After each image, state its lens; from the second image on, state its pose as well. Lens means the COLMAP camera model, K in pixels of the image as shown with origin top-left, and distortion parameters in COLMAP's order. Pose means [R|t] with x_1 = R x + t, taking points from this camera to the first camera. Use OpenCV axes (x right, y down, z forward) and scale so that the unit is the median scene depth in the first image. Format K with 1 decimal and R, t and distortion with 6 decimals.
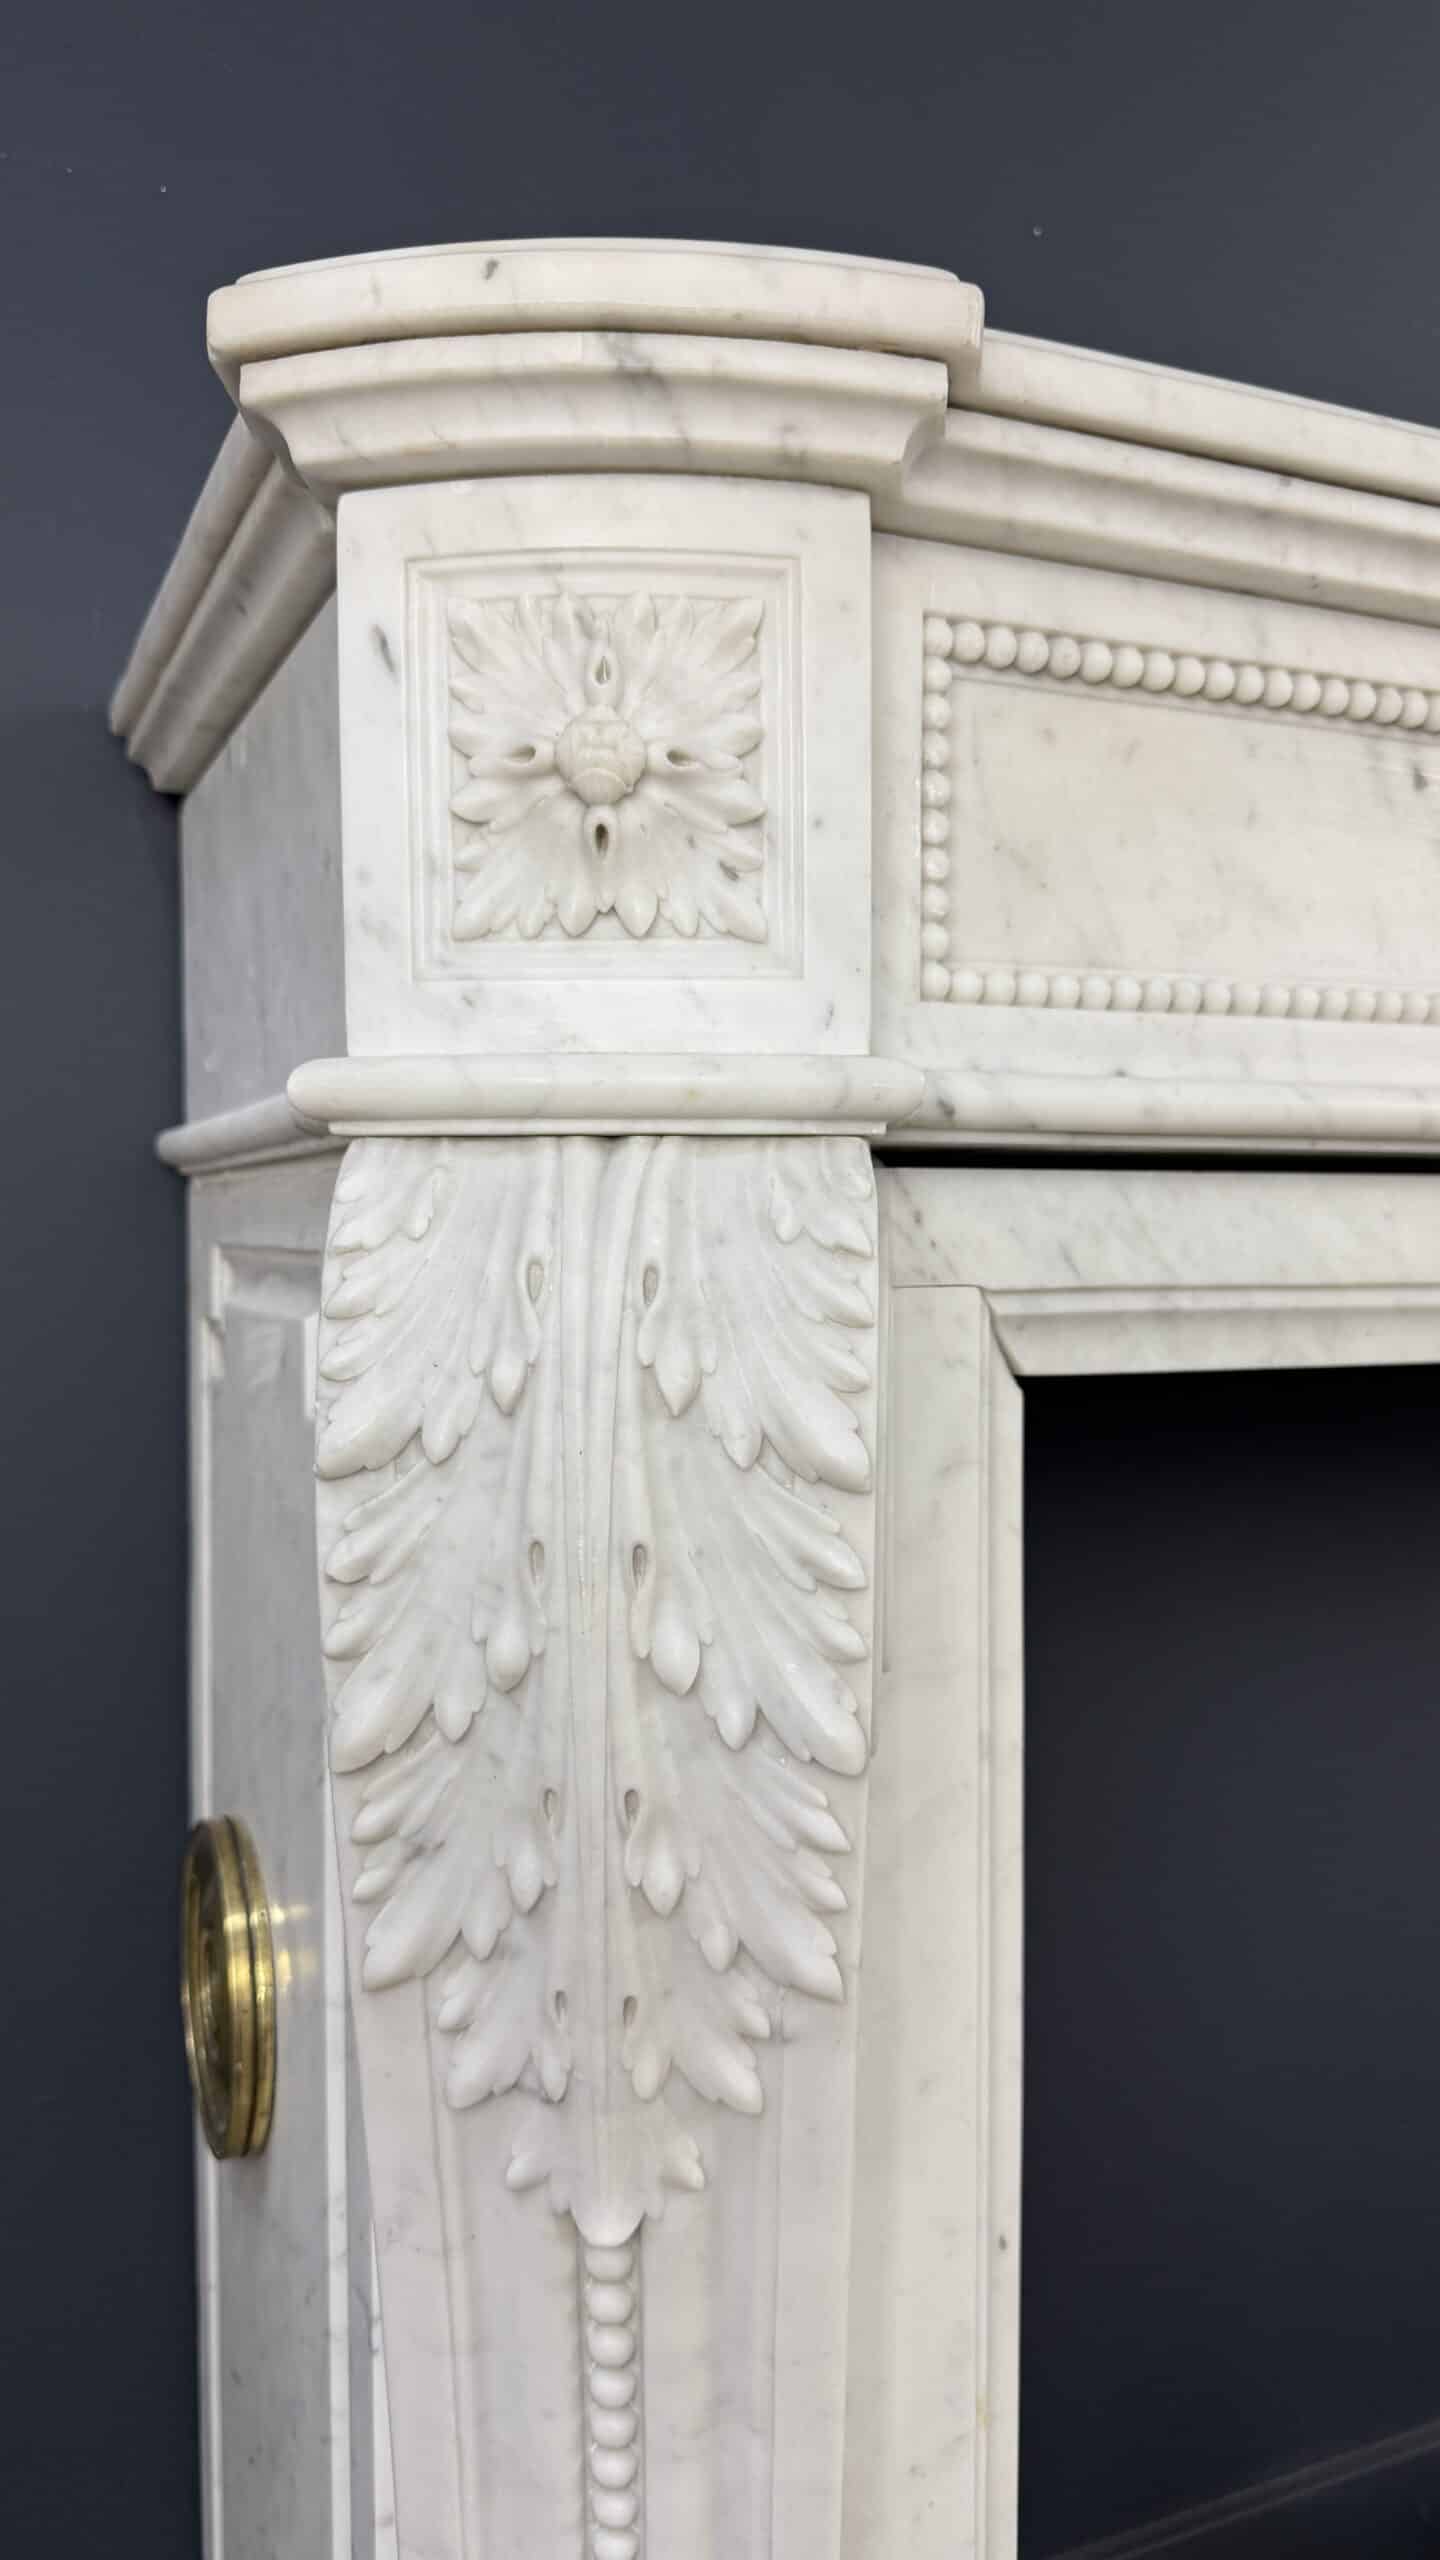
lens RADIAL K [[1830.0, 0, 718.3], [0, 1830.0, 1270.9], [0, 0, 1]] dist [0.139697, -0.301251]
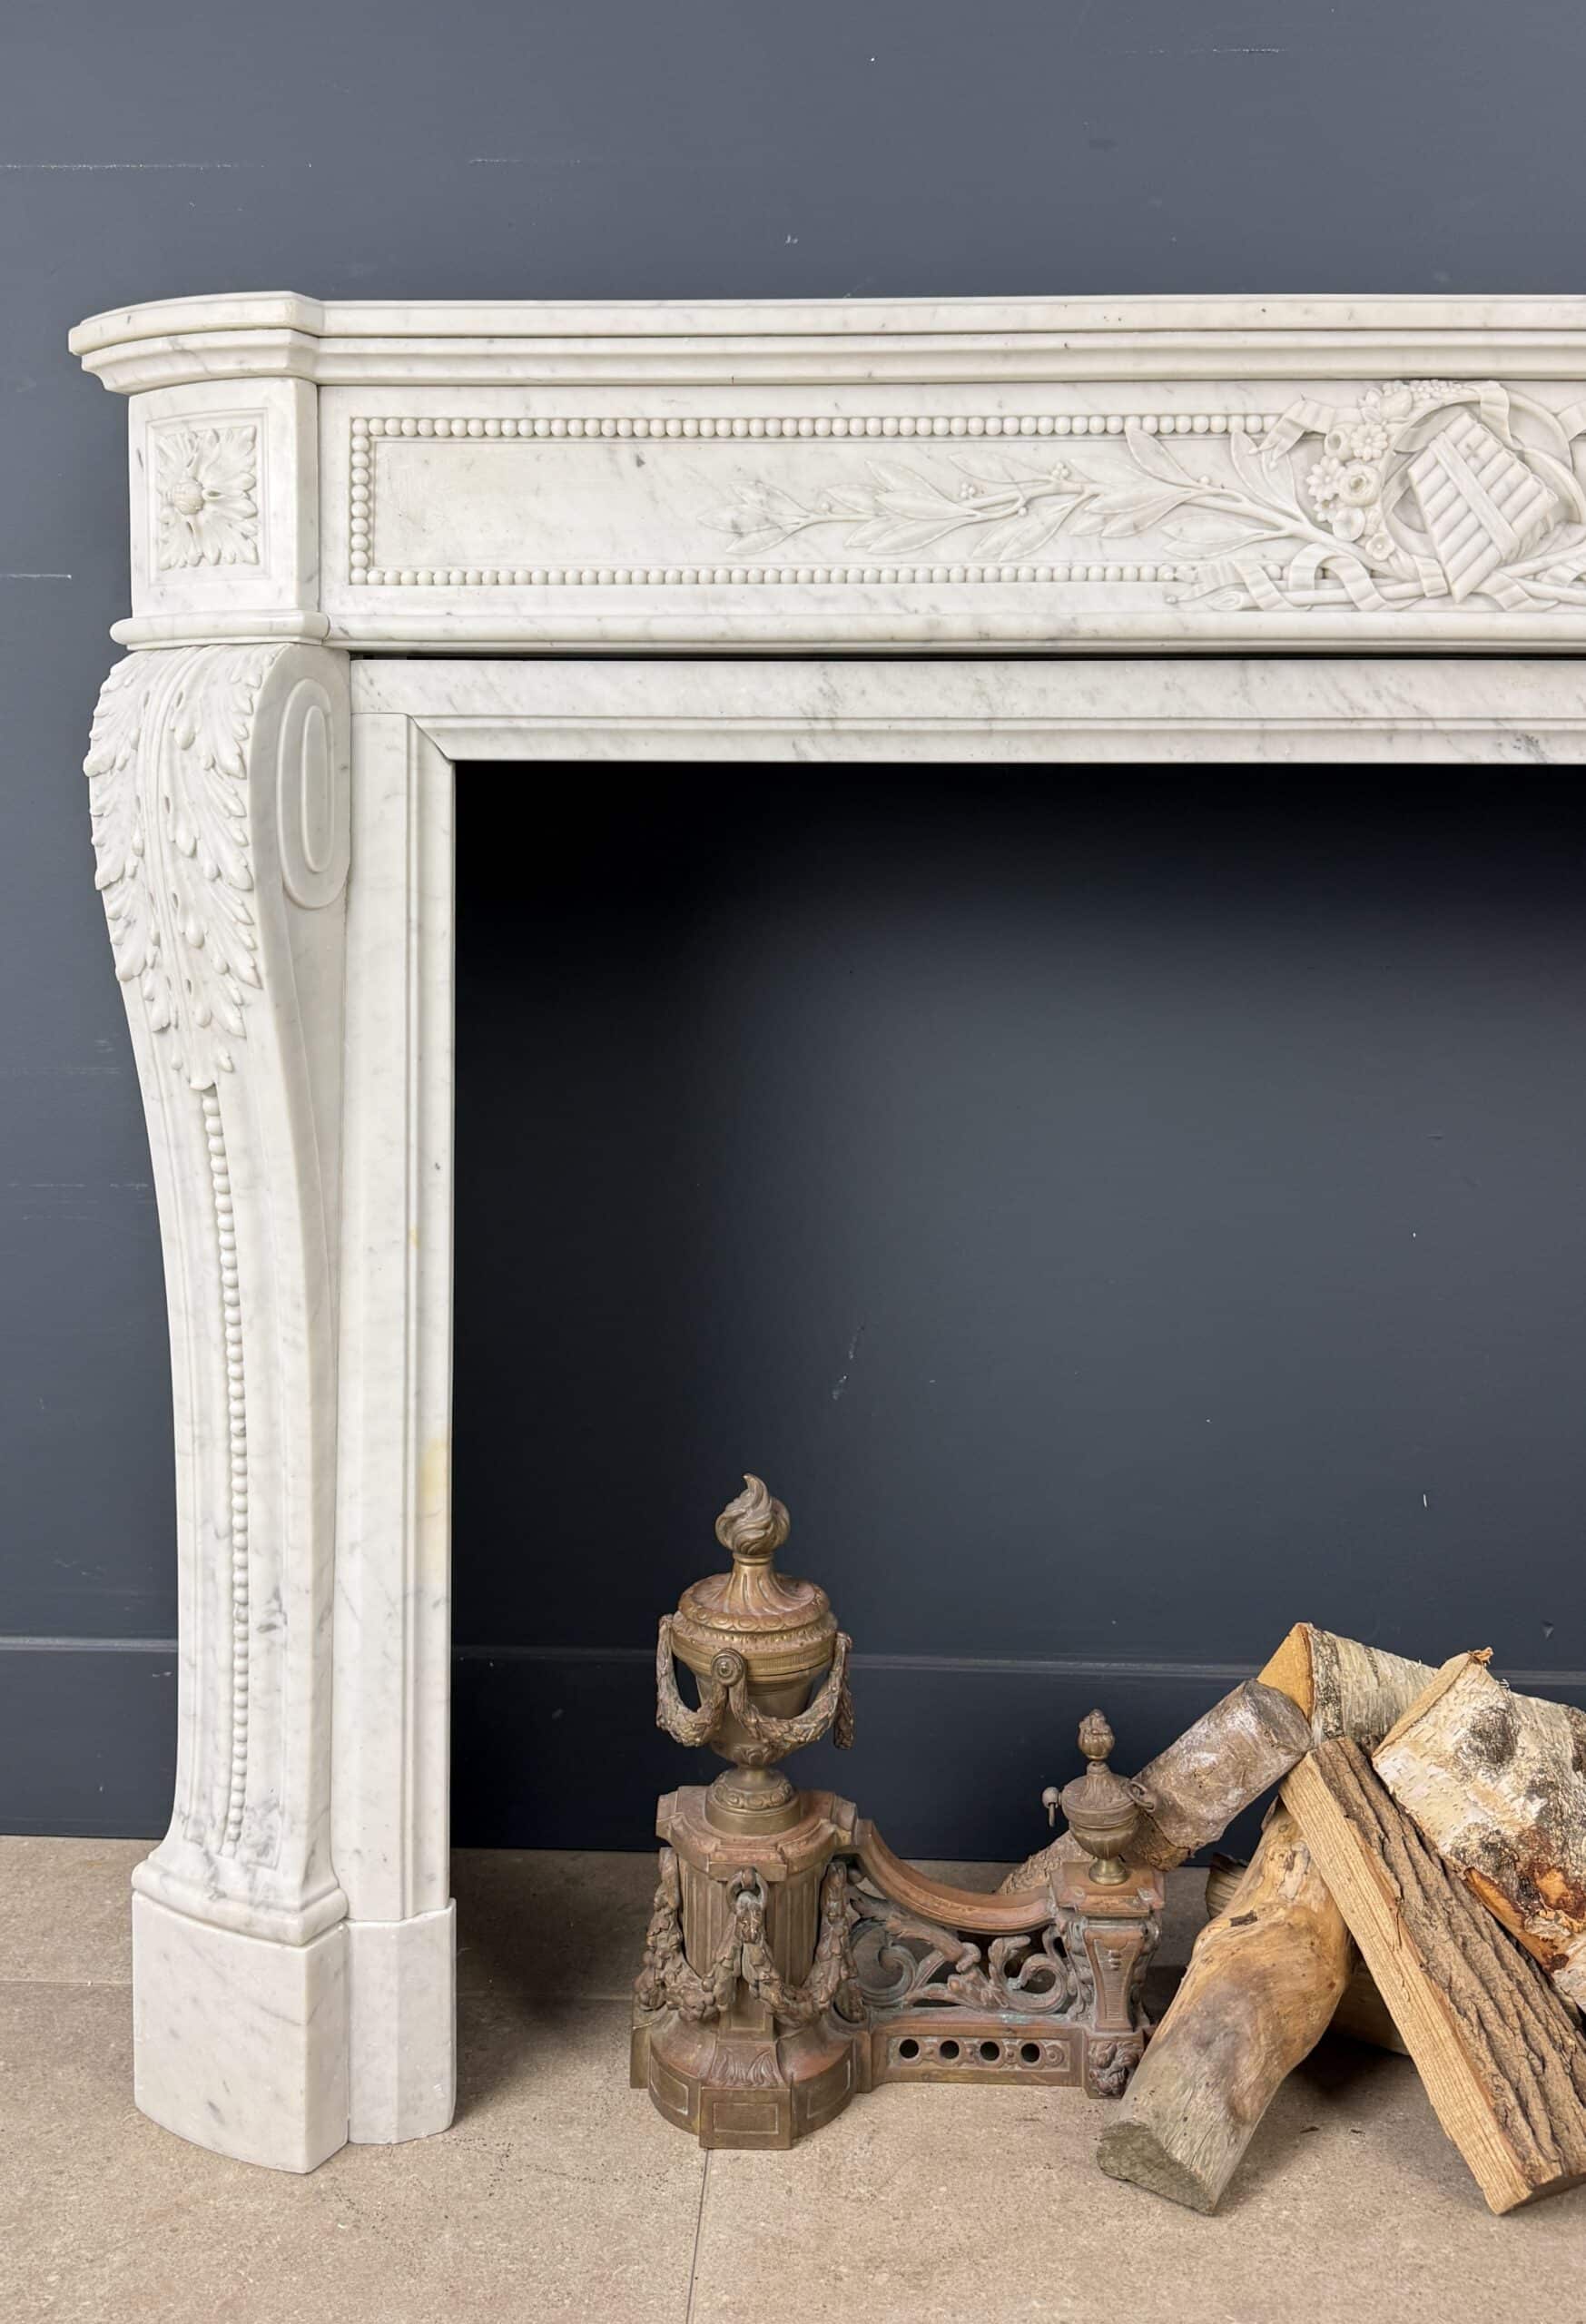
lens RADIAL K [[1986.8, 0, 790.1], [0, 1986.8, 924.8], [0, 0, 1]] dist [0.053970, -0.096307]
pose [[0.892057, 0.018159, -0.451557, 1.884714], [-0.018812, 0.999818, 0.003045, 0.282362], [0.451531, 0.005779, 0.892237, -1.054580]]
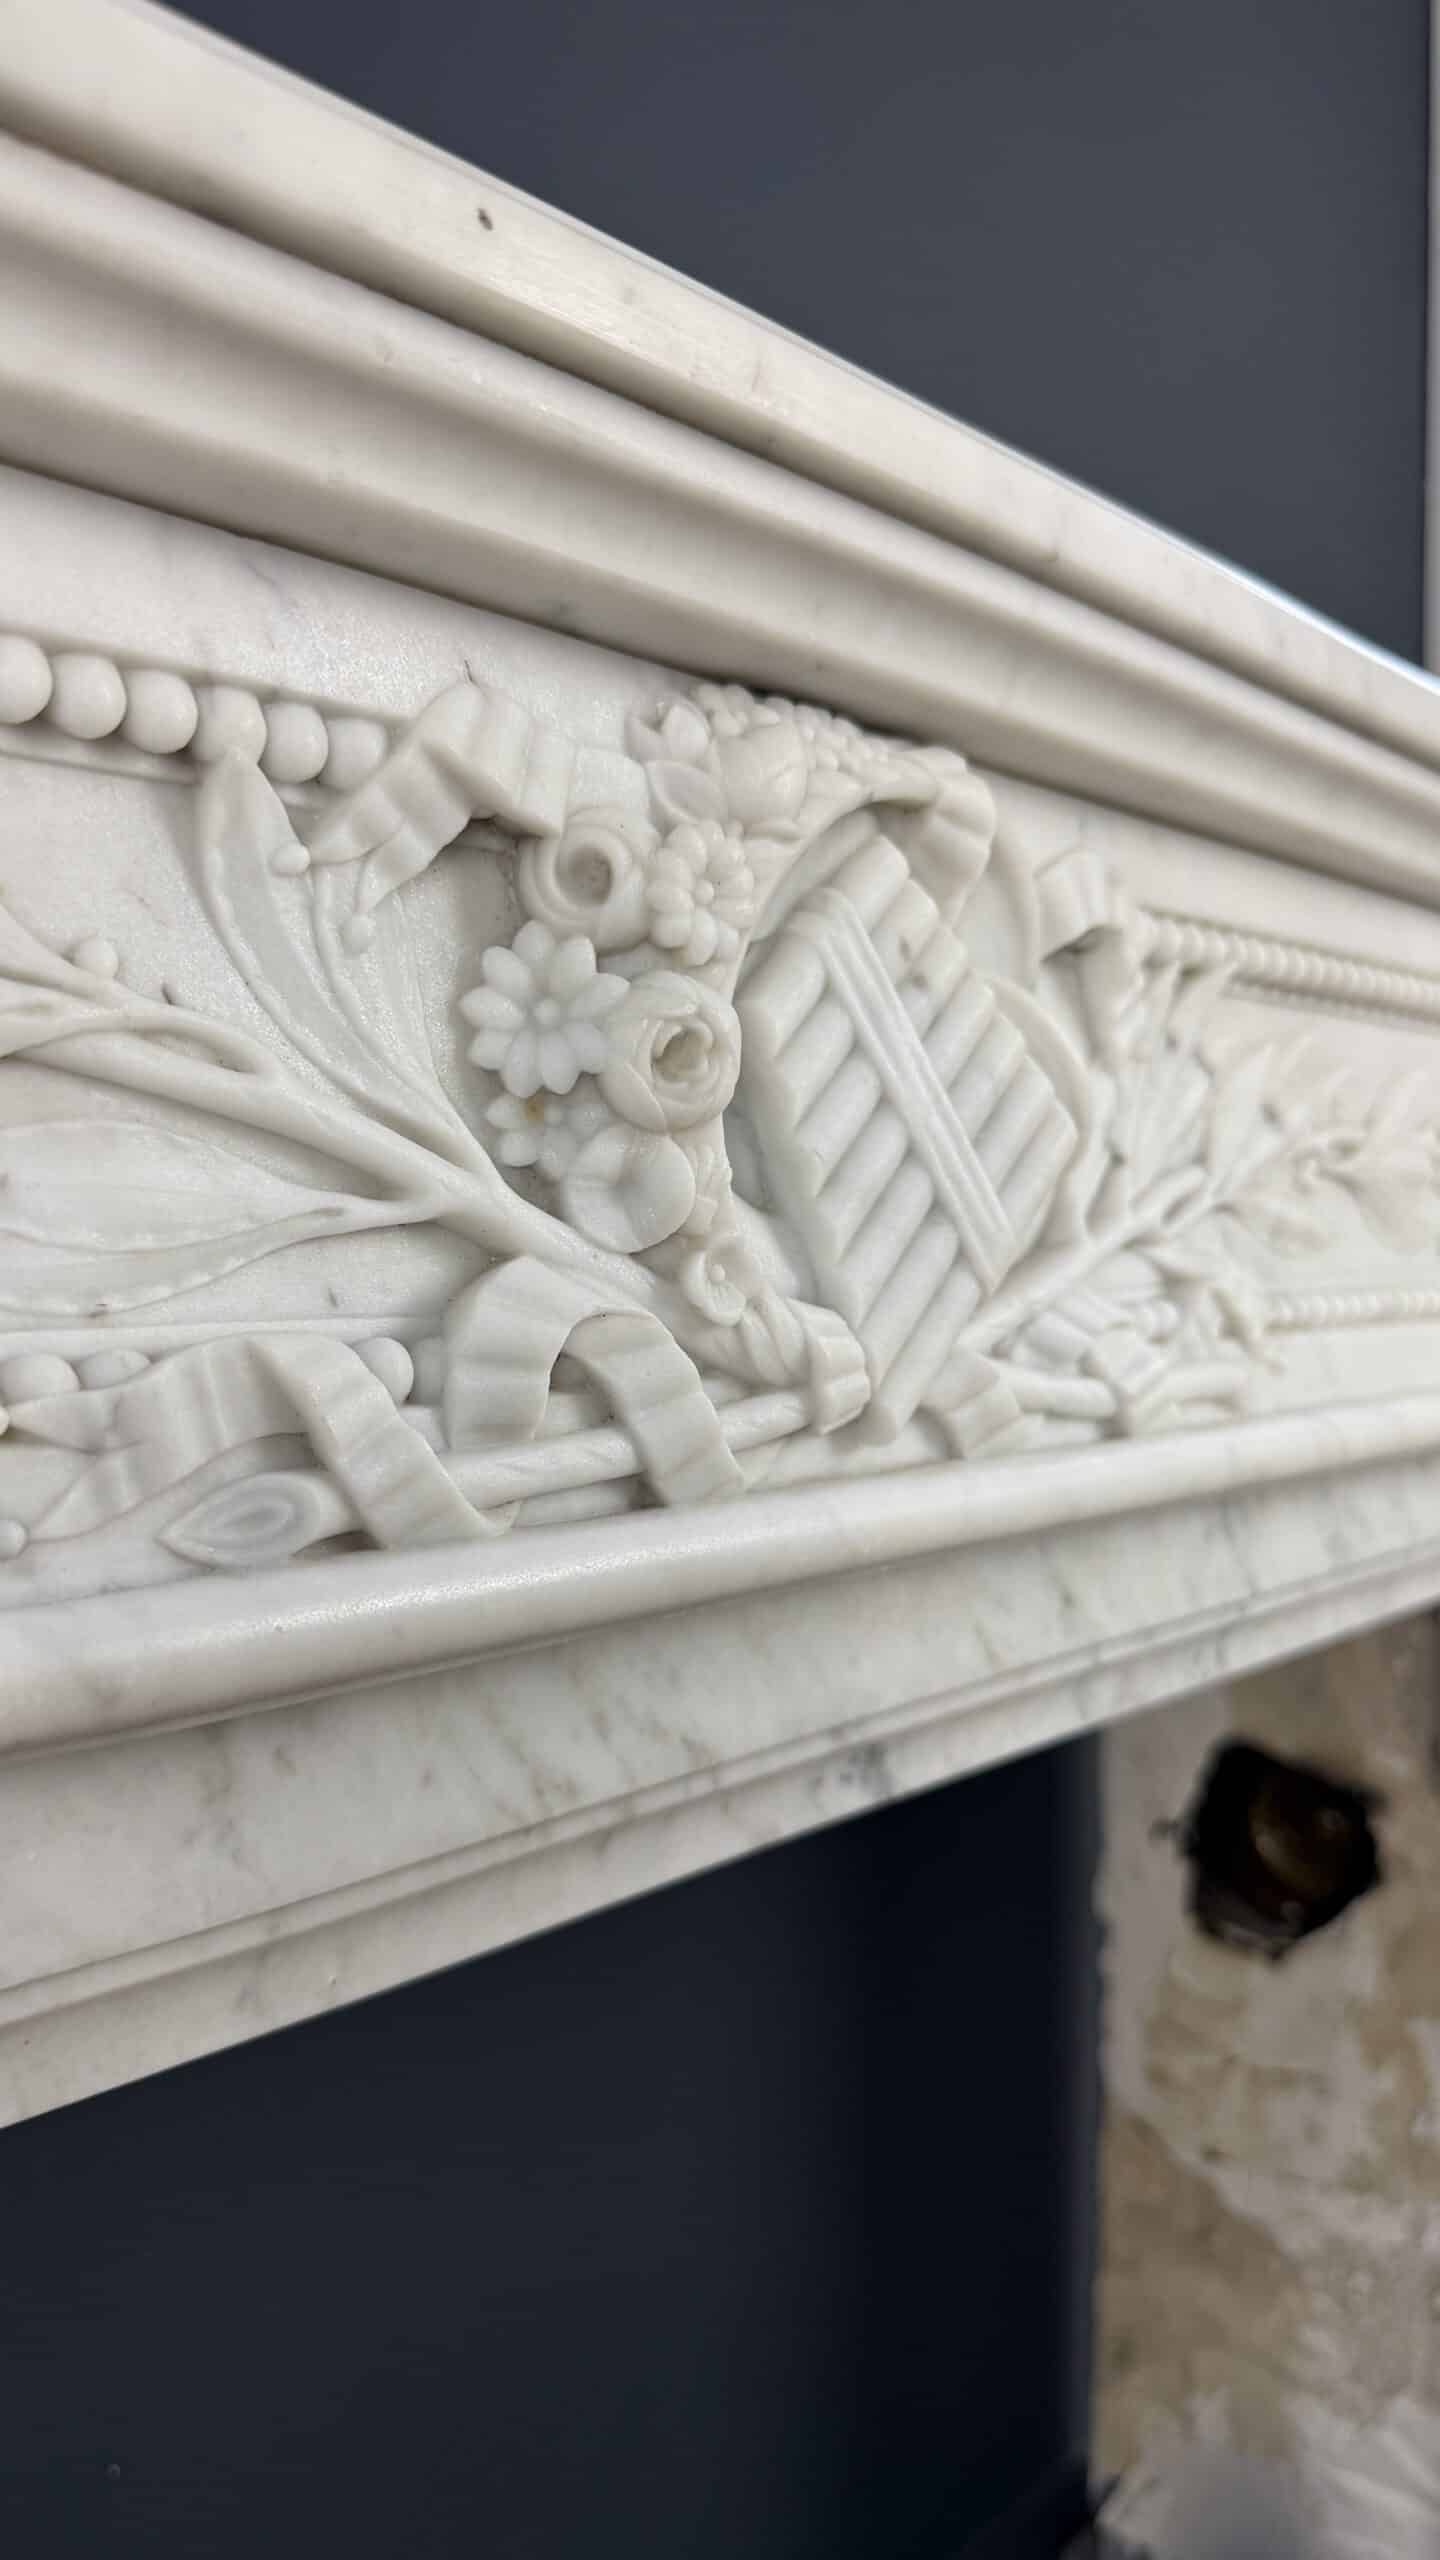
lens RADIAL K [[1842.6, 0, 720.0], [0, 1842.6, 1280.0], [0, 0, 1]] dist [0.081787, -0.166067]
pose [[0.917356, -0.008089, 0.397986, 1.122004], [0.004689, 0.999944, 0.009516, -0.217674], [-0.398040, -0.006864, 0.917342, 0.981350]]
